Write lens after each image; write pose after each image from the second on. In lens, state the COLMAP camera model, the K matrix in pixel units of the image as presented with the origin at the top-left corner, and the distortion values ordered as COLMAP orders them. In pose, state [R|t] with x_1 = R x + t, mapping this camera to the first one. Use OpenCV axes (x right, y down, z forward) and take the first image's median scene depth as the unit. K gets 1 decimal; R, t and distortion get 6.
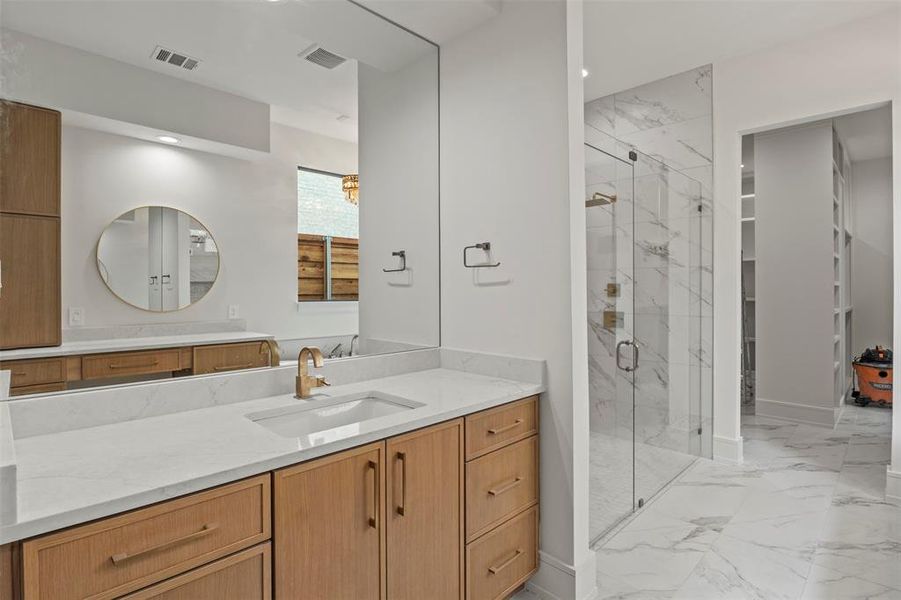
lens RADIAL K [[457.4, 0, 452.0], [0, 457.4, 293.2], [0, 0, 1]] dist [0.000138, 0.000031]
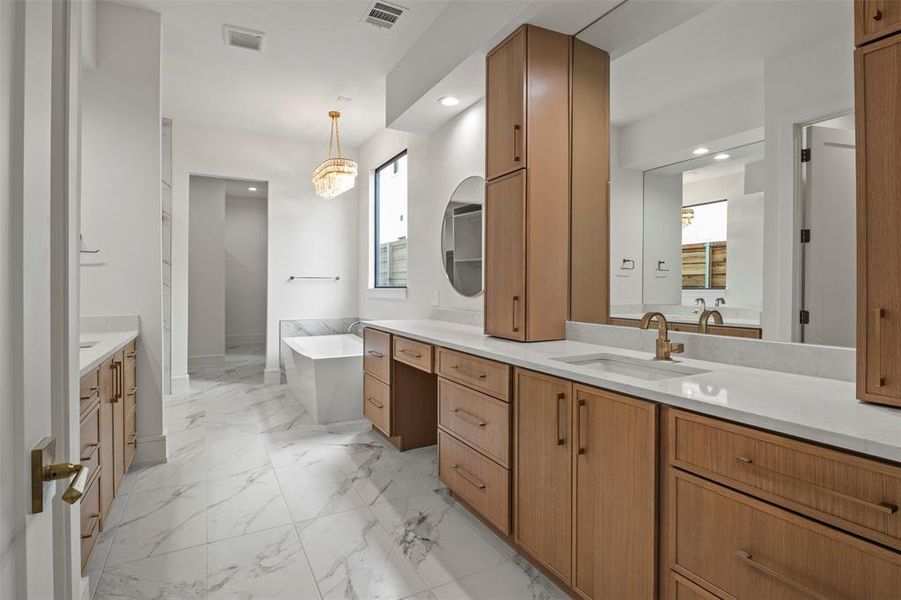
lens RADIAL K [[457.4, 0, 449.5], [0, 457.4, 292.8], [0, 0, 1]] dist [0.000138, 0.000031]
pose [[0.301347, -0.006731, 0.953491, -0.672888], [-0.002988, 0.999964, 0.008003, 0.037527], [-0.953510, -0.005261, 0.301315, -0.337721]]
